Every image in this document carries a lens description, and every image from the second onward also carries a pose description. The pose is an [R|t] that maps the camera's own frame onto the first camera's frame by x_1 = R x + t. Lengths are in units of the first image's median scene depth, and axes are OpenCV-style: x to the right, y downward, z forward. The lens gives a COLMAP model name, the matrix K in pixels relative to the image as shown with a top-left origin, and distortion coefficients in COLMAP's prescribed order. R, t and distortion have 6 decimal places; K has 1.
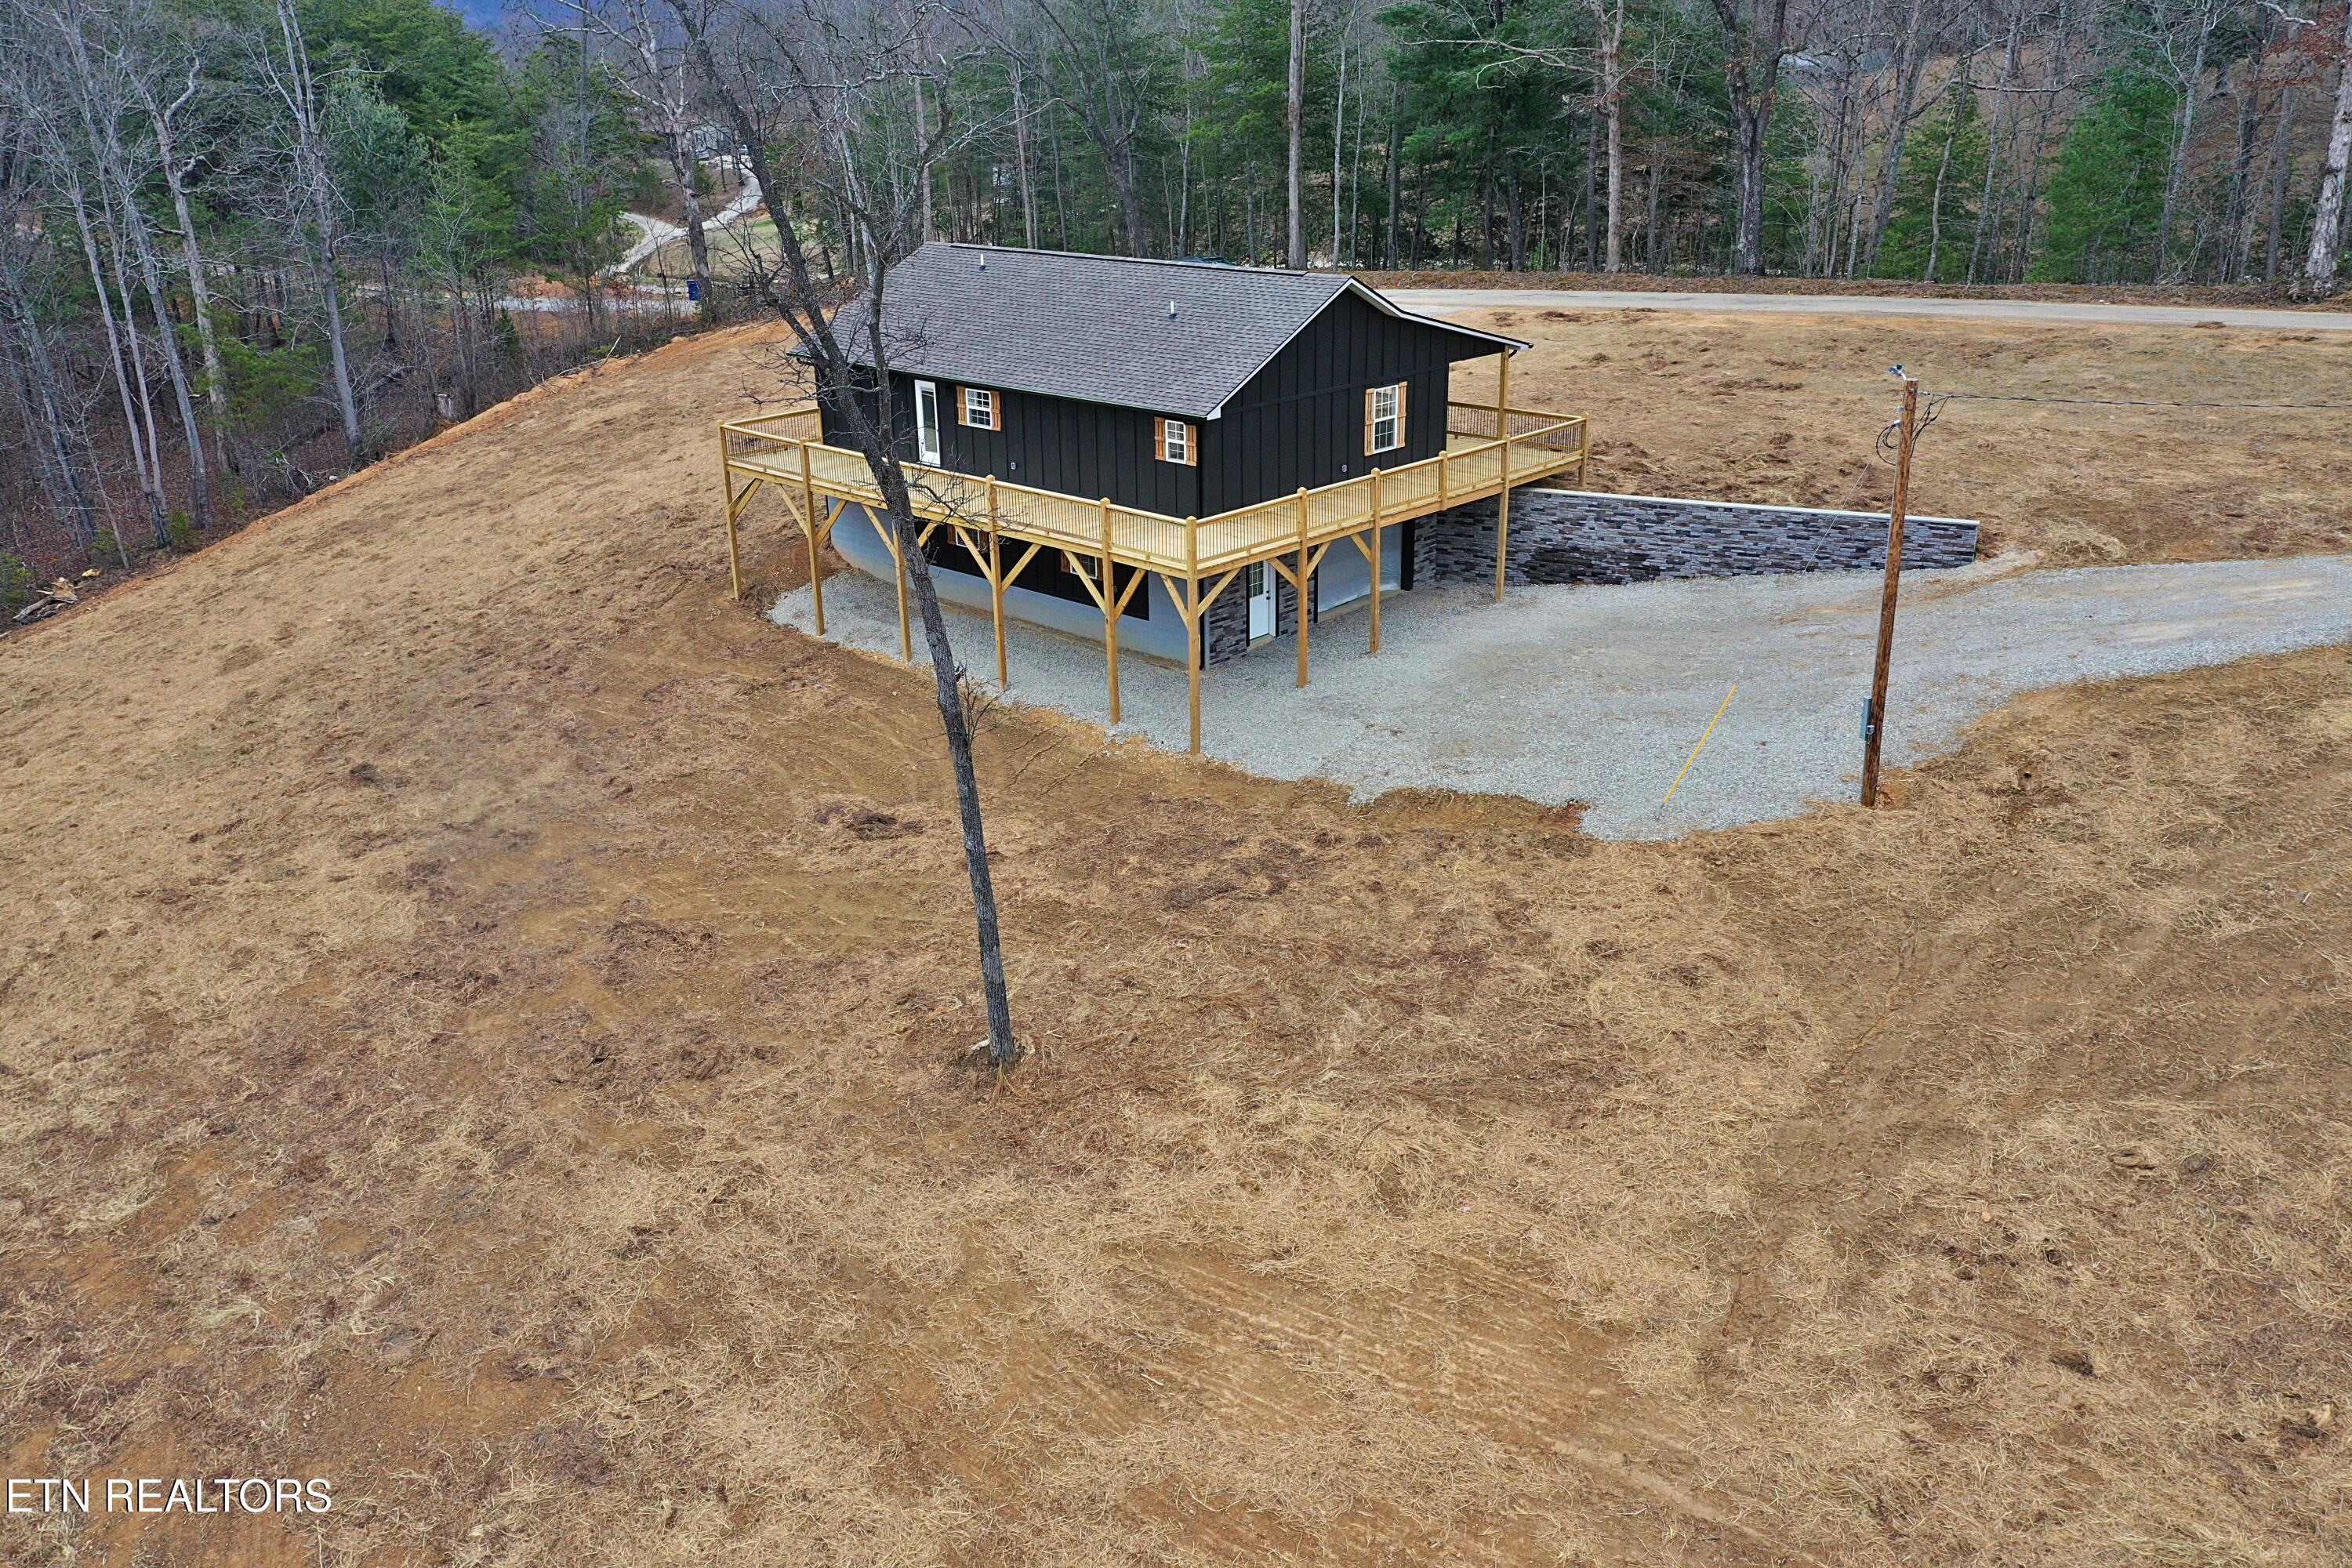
lens RADIAL K [[1848.9, 0, 1178.6], [0, 1848.9, 794.4], [0, 0, 1]] dist [0.004359, -0.000477]
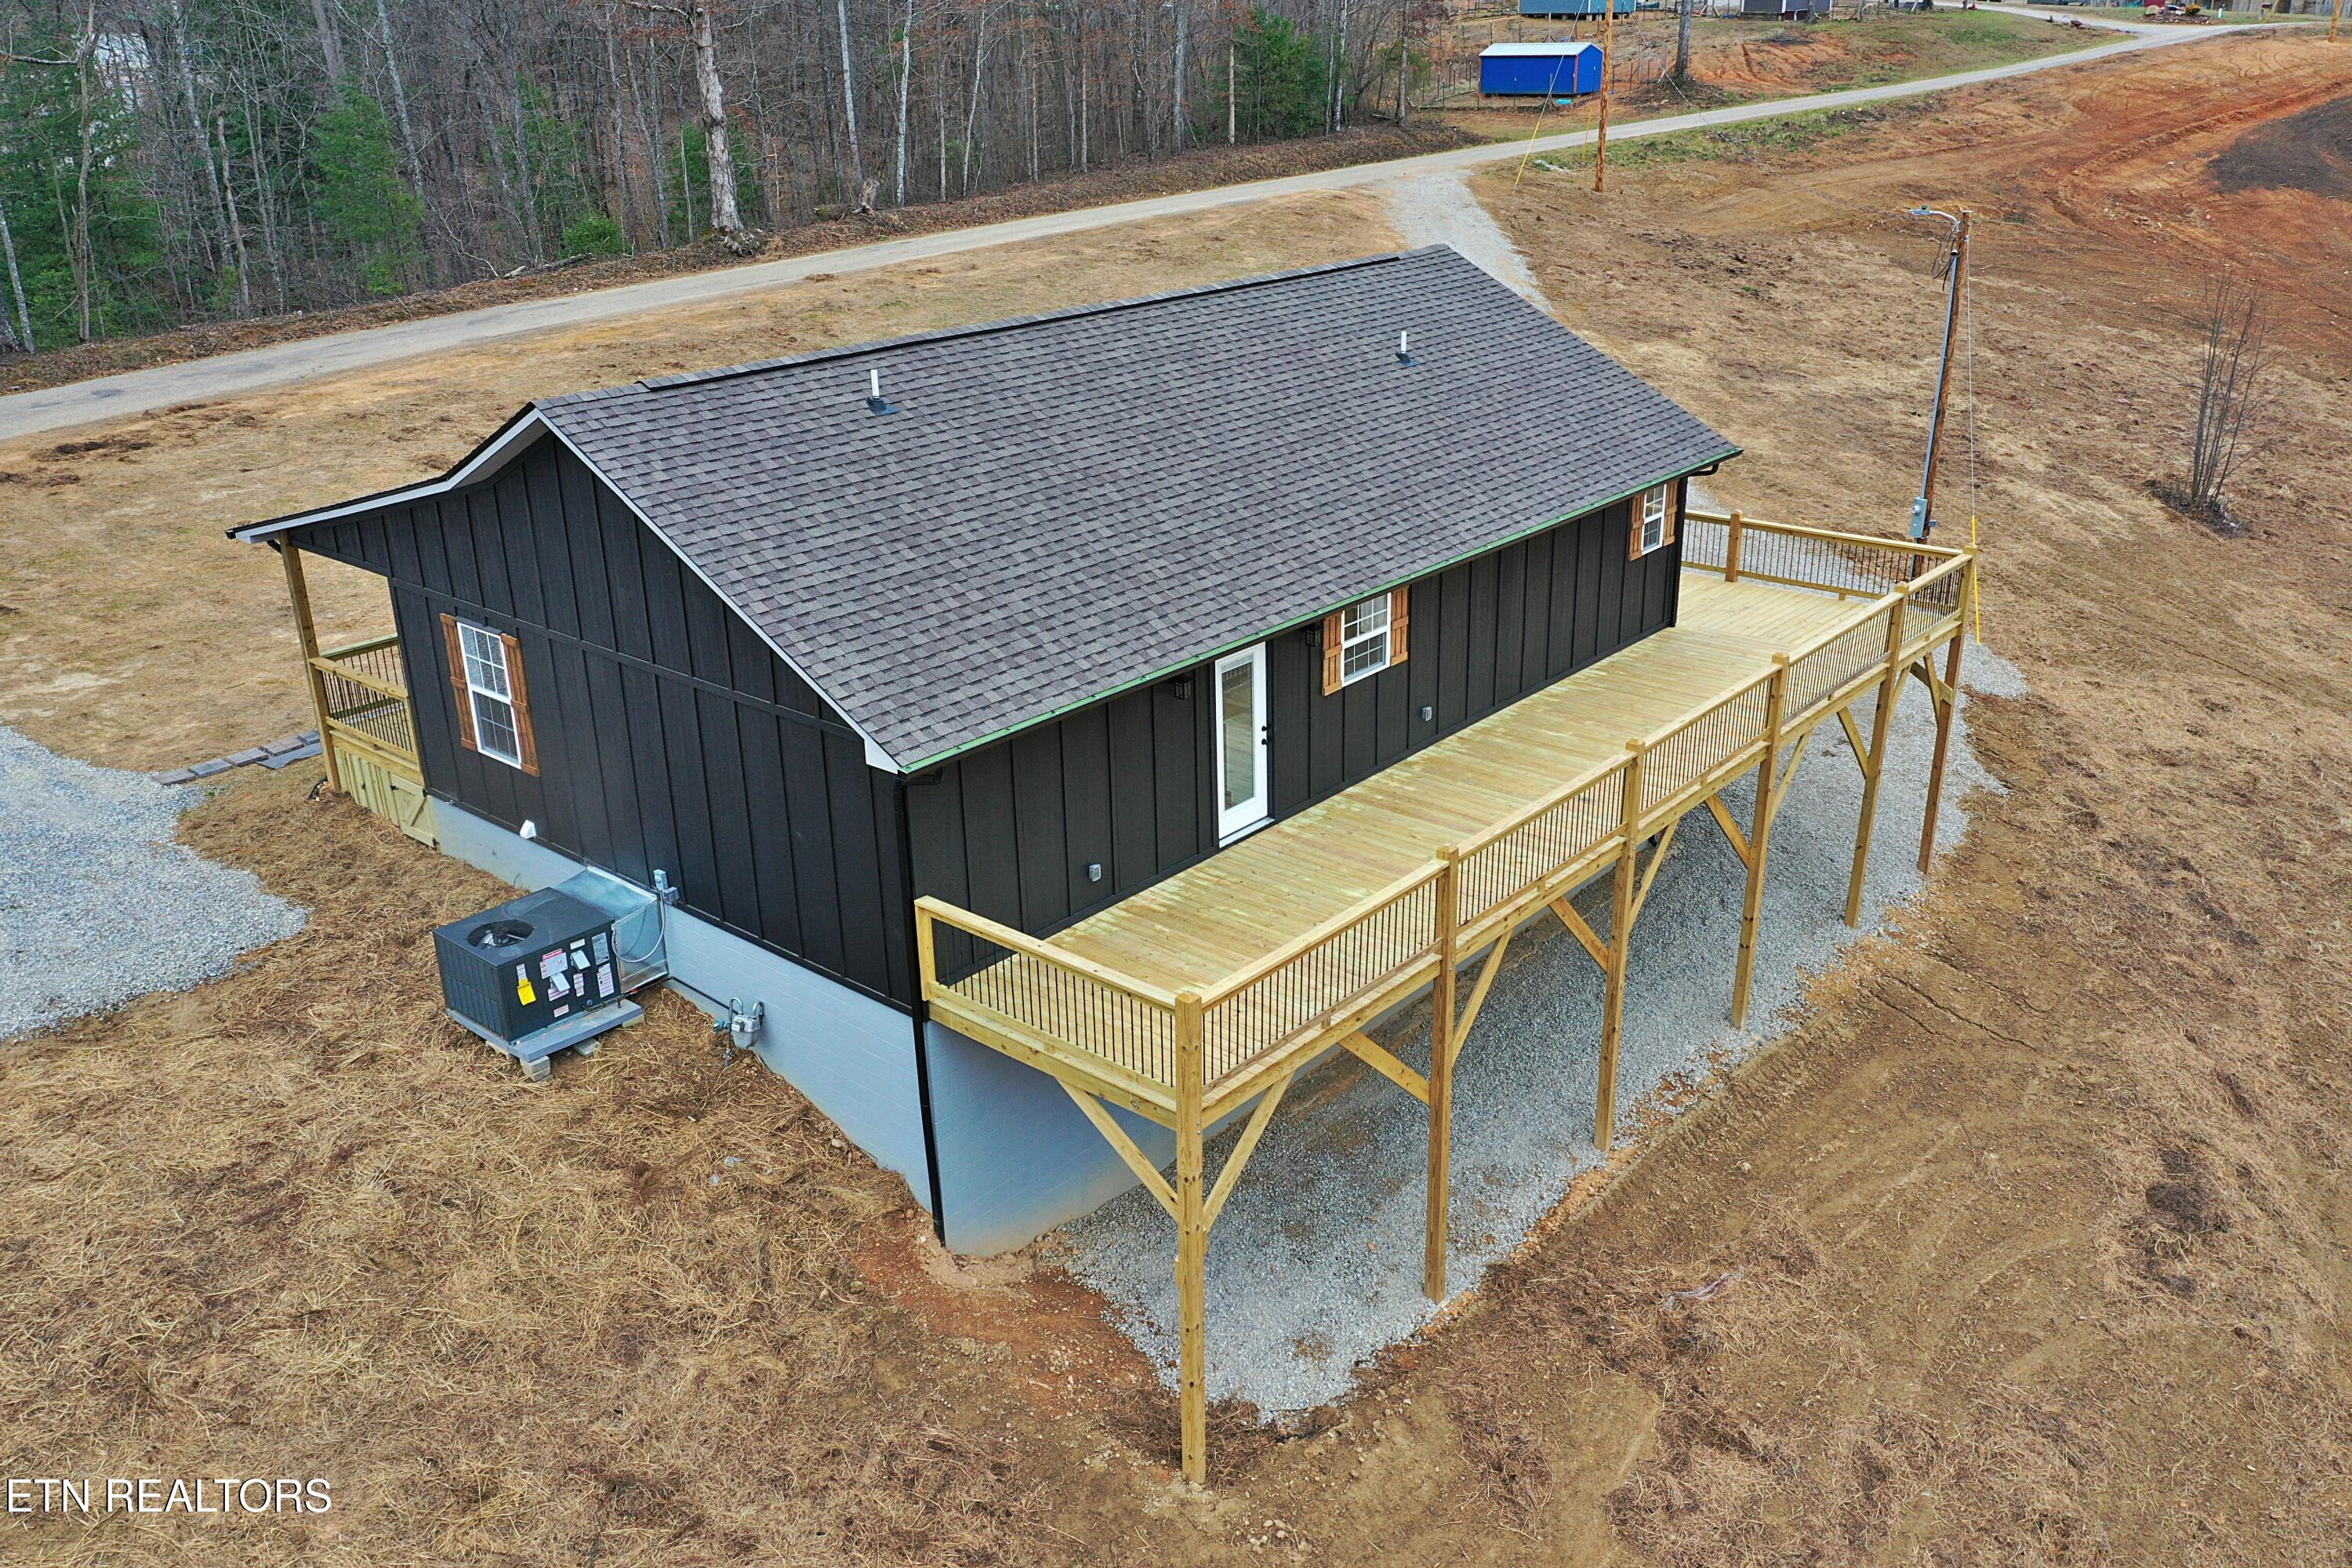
lens RADIAL K [[1848.9, 0, 1178.6], [0, 1848.9, 794.4], [0, 0, 1]] dist [0.004359, -0.000477]
pose [[-0.049902, -0.363359, 0.930312, -0.605647], [0.389083, 0.850811, 0.353178, -0.395859], [-0.919850, 0.379593, 0.098920, 1.131451]]
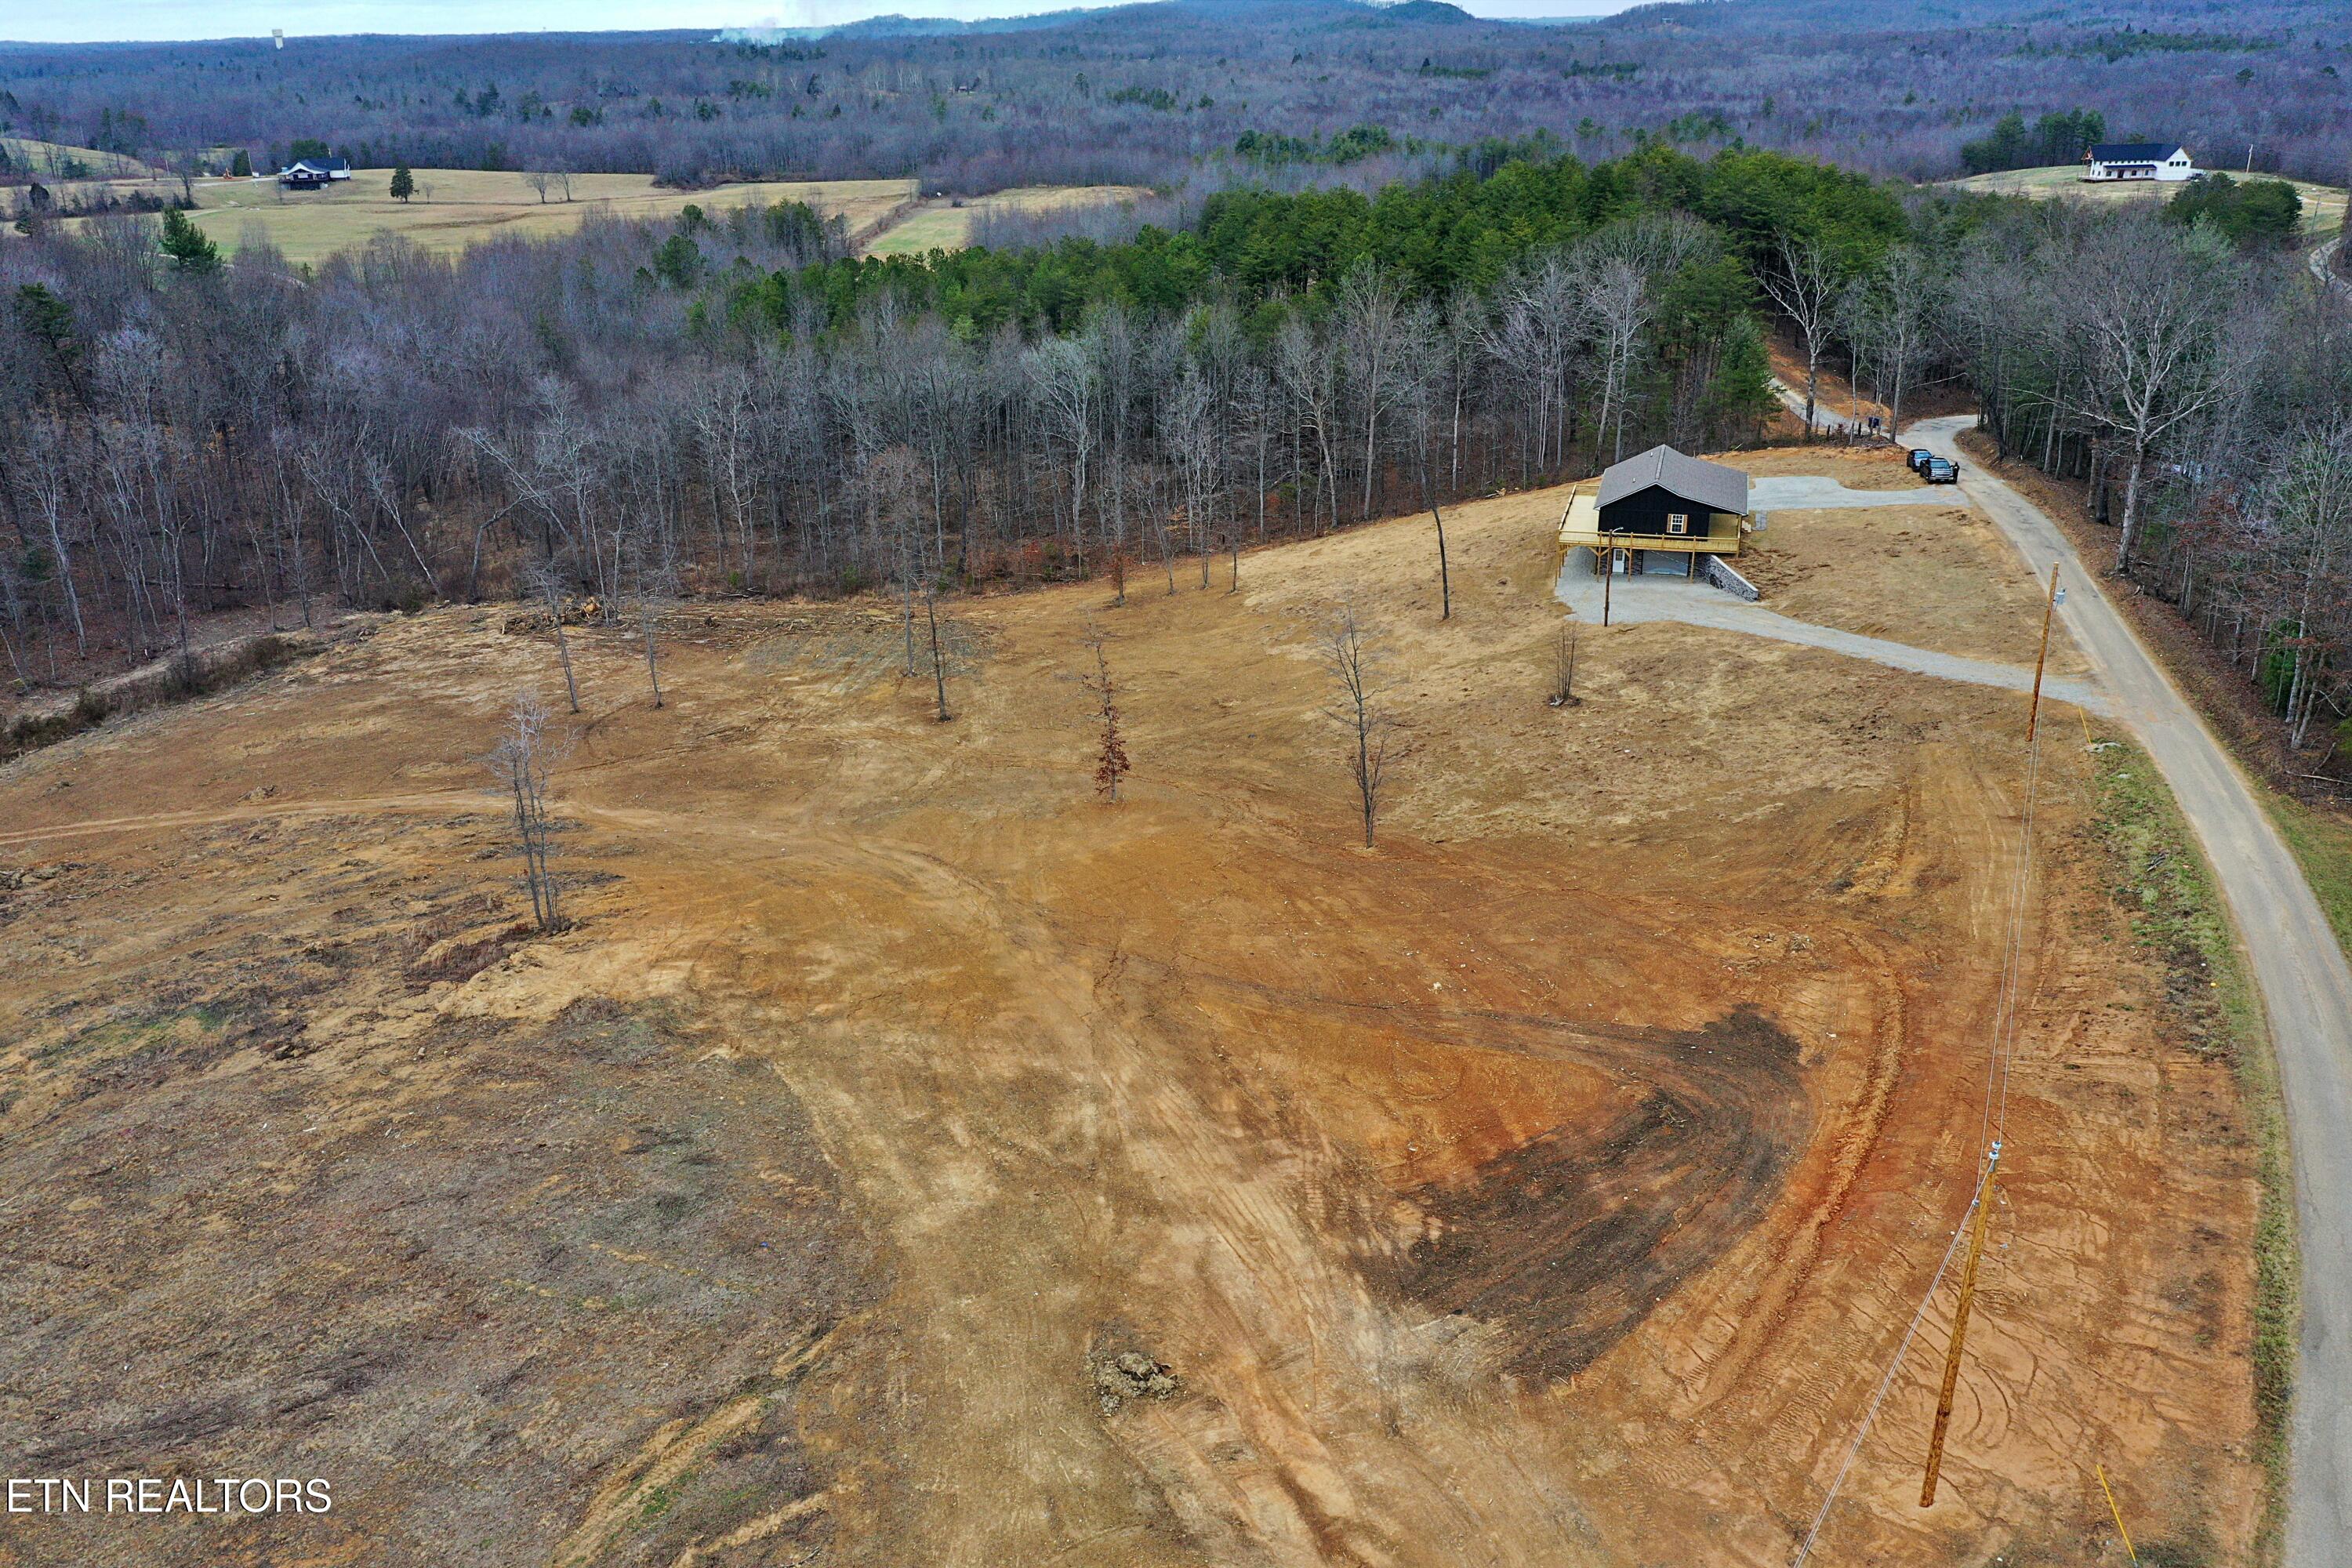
lens RADIAL K [[1848.9, 0, 1178.6], [0, 1848.9, 794.4], [0, 0, 1]] dist [0.004359, -0.000477]
pose [[0.471879, 0.350445, -0.809023, 2.932569], [-0.315274, 0.924007, 0.216363, -0.209881], [0.823367, 0.152967, 0.546506, -1.754338]]
